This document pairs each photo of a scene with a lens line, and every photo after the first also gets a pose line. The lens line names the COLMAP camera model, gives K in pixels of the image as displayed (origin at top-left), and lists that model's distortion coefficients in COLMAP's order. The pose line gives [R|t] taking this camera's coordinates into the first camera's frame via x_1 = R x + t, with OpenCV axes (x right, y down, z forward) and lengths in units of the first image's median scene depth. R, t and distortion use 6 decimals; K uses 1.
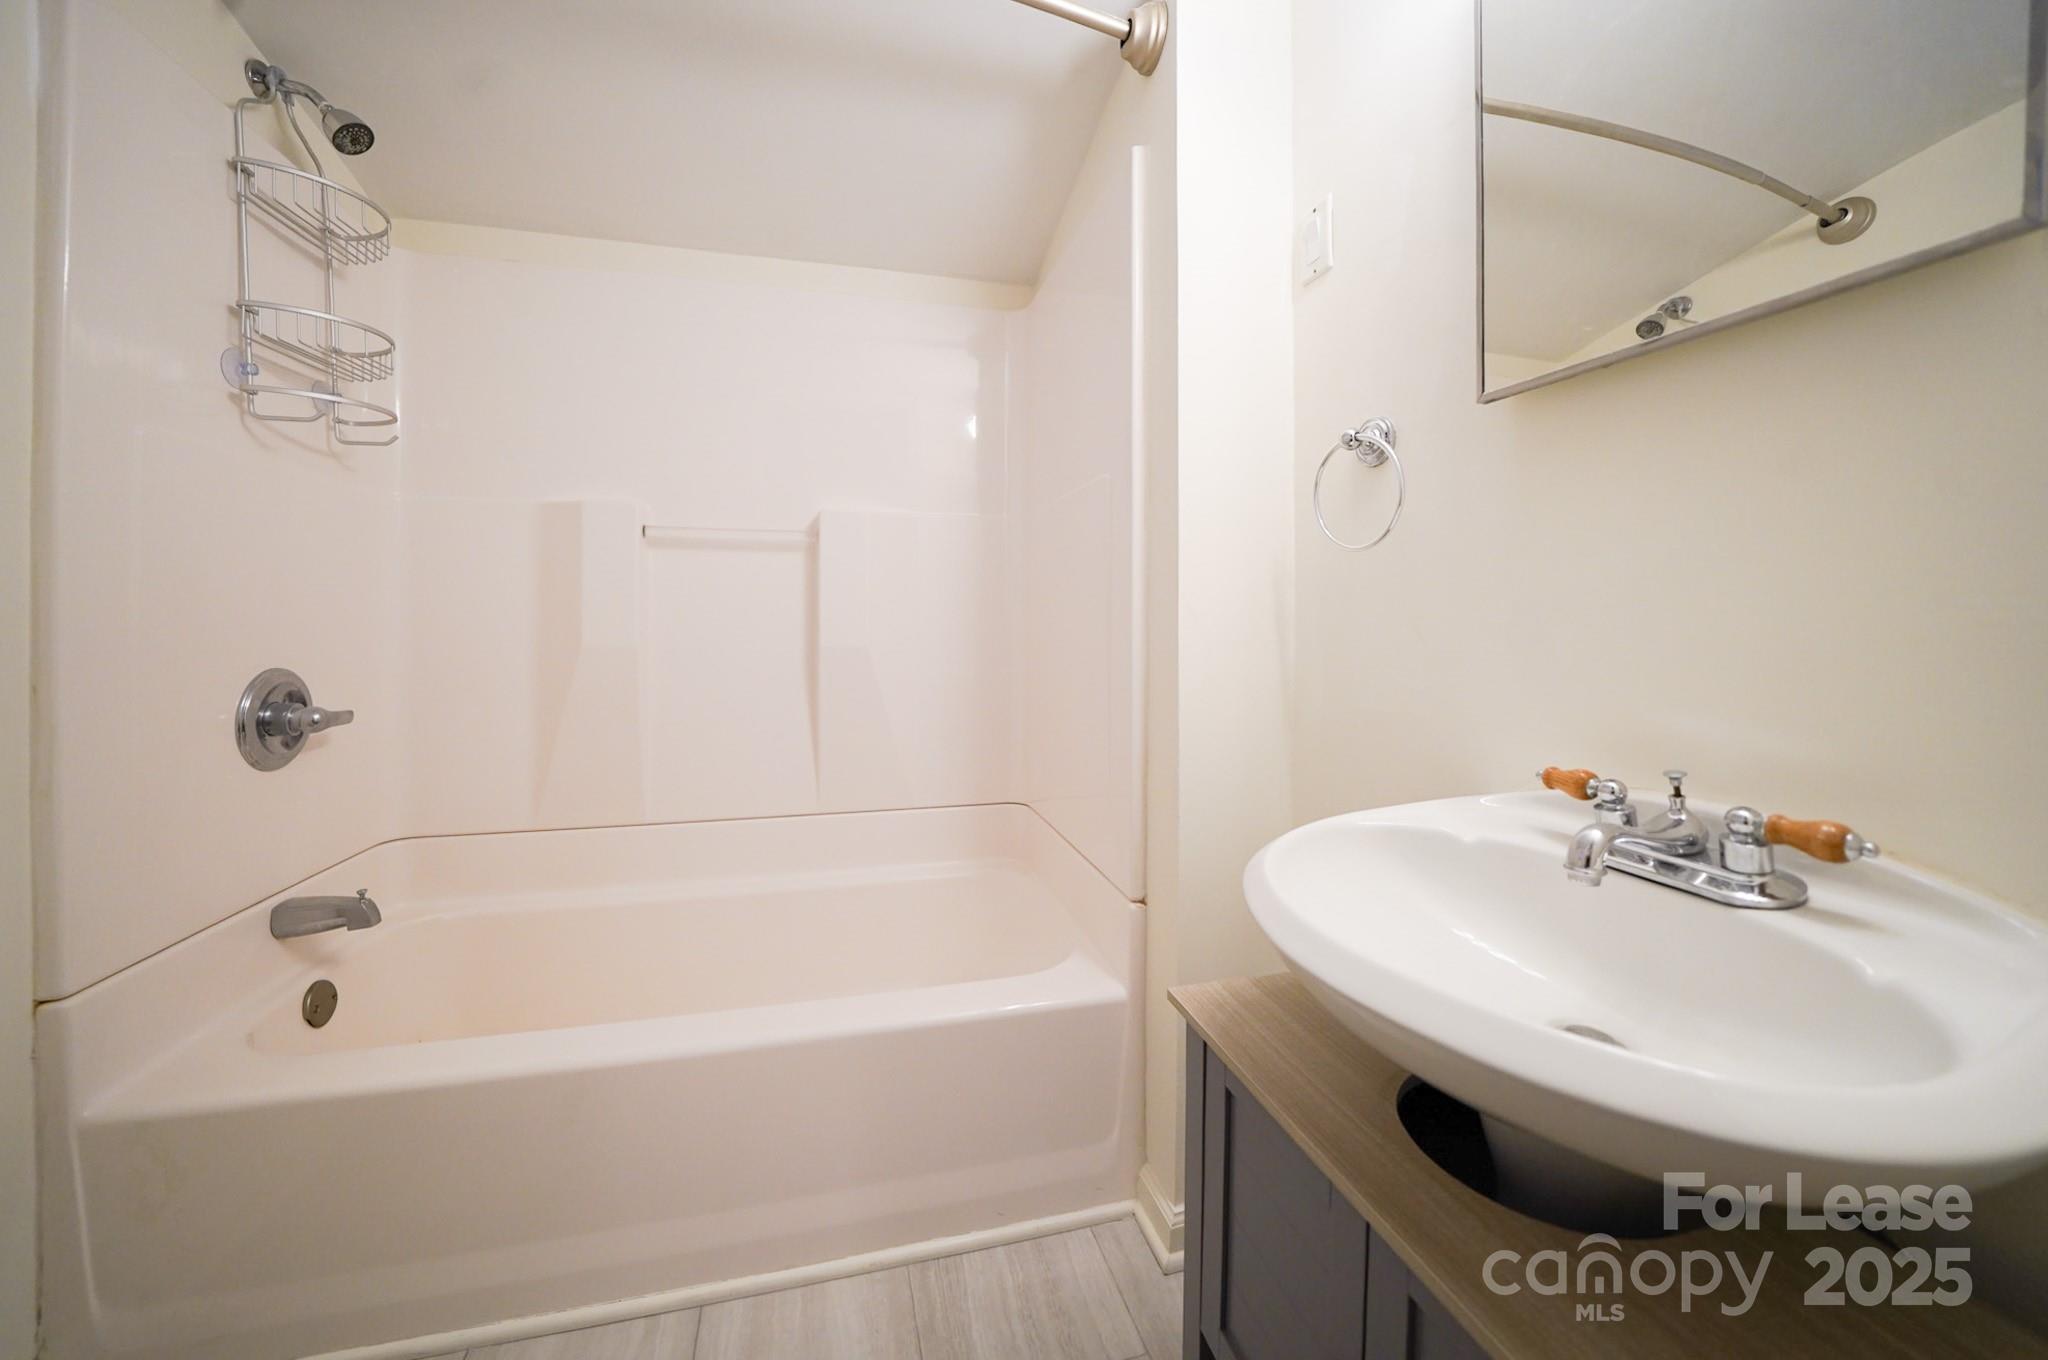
lens RADIAL K [[731.2, 0, 1020.3], [0, 731.2, 677.9], [0, 0, 1]] dist [-0.013842, 0.001465]
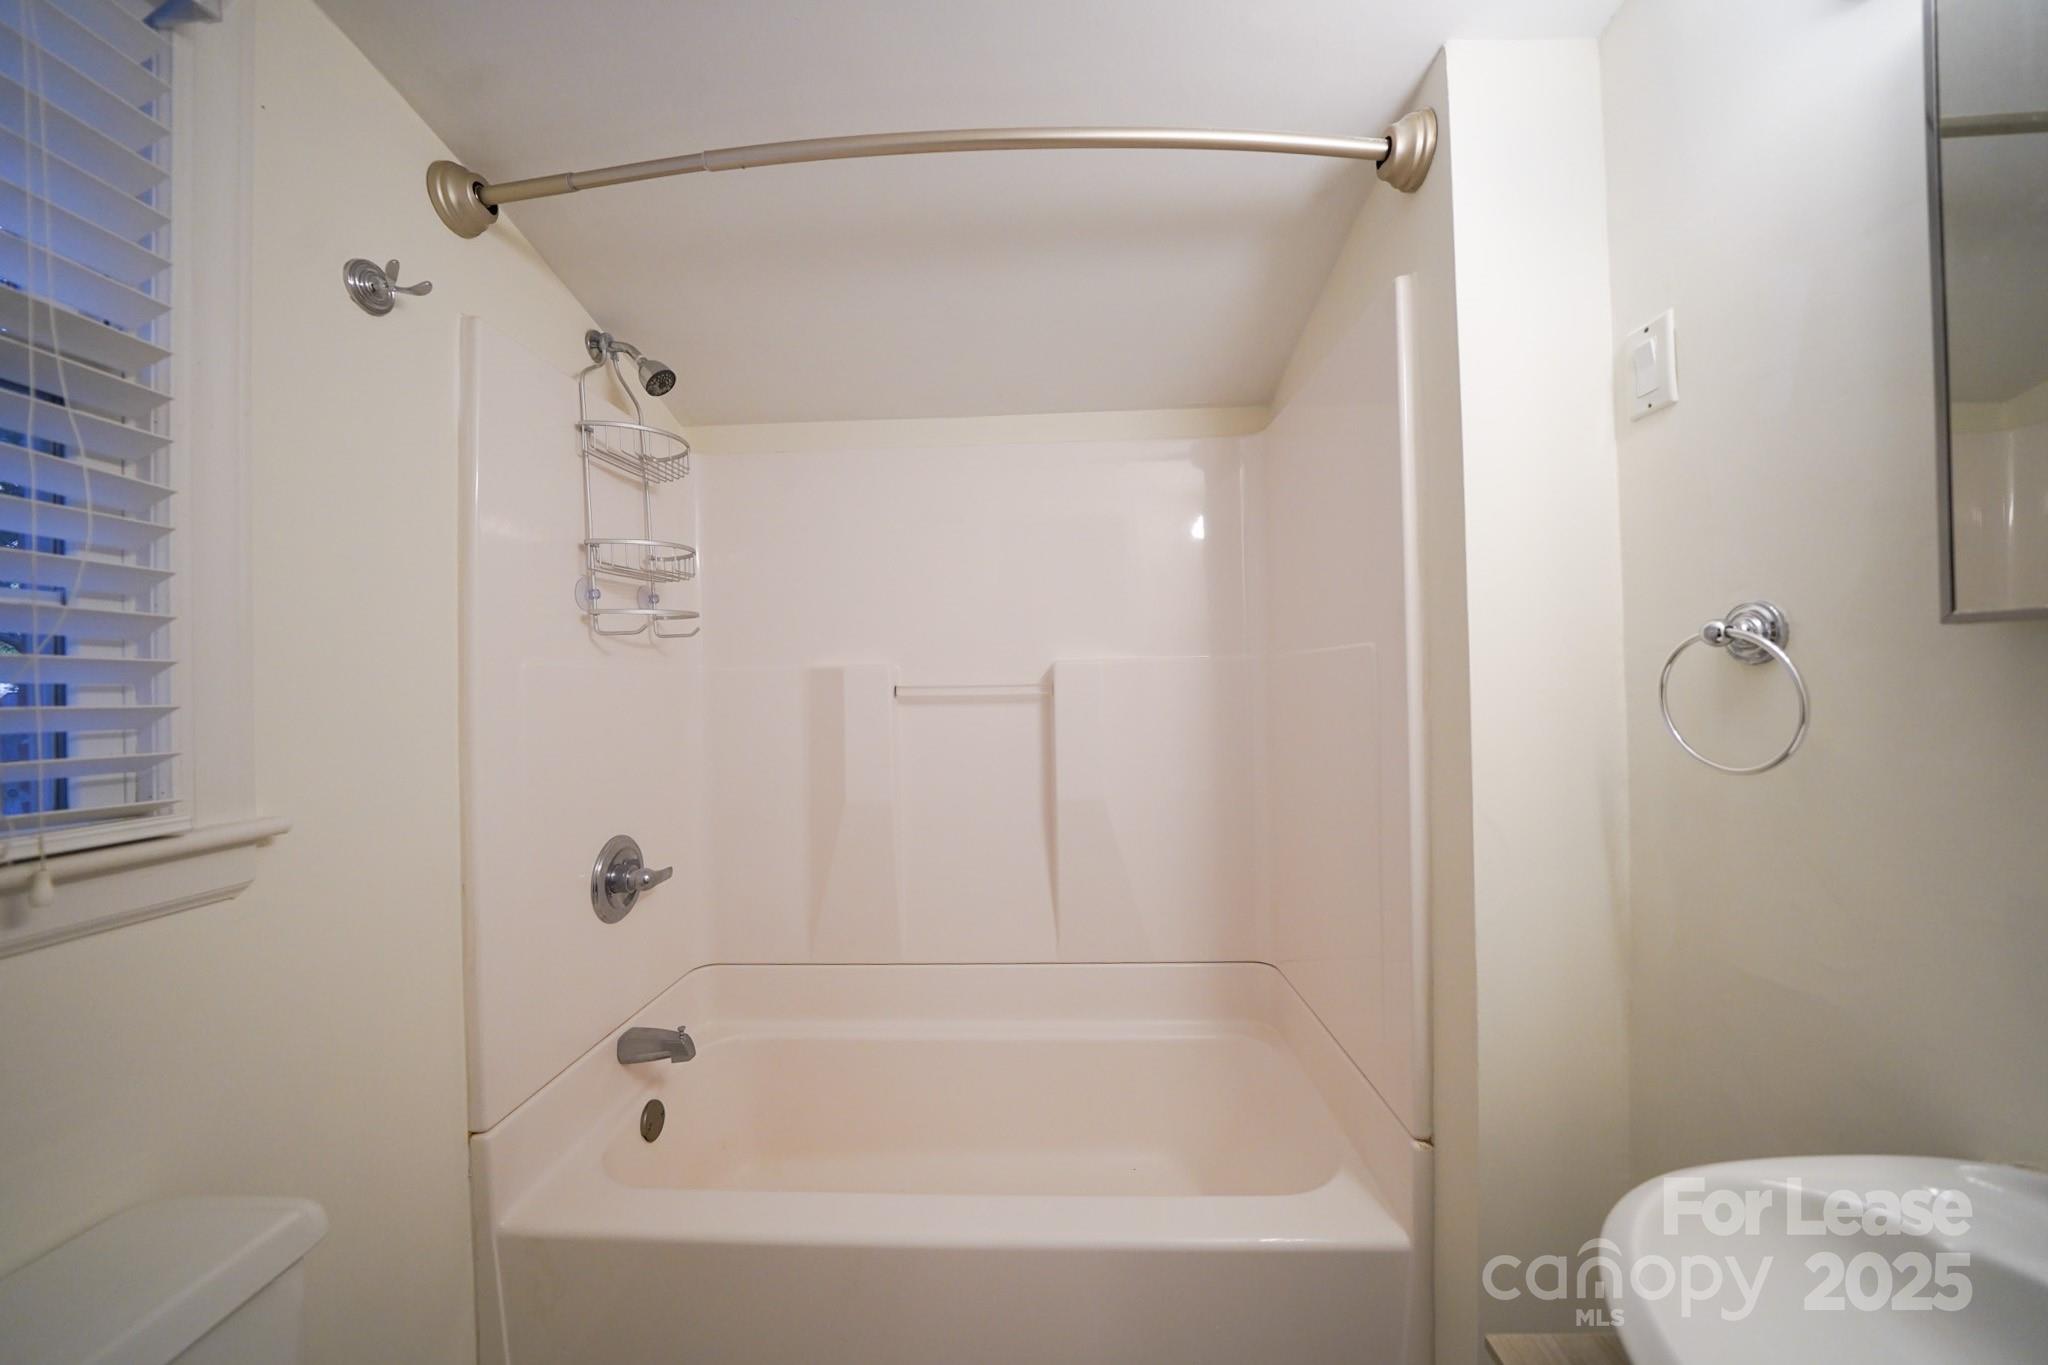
lens RADIAL K [[731.2, 0, 1027.6], [0, 731.2, 683.8], [0, 0, 1]] dist [-0.013842, 0.001465]
pose [[0.959895, -0.022757, -0.279433, -0.038254], [0.021436, 0.999740, -0.007785, -0.244053], [0.279538, 0.001483, 0.960133, 0.033943]]
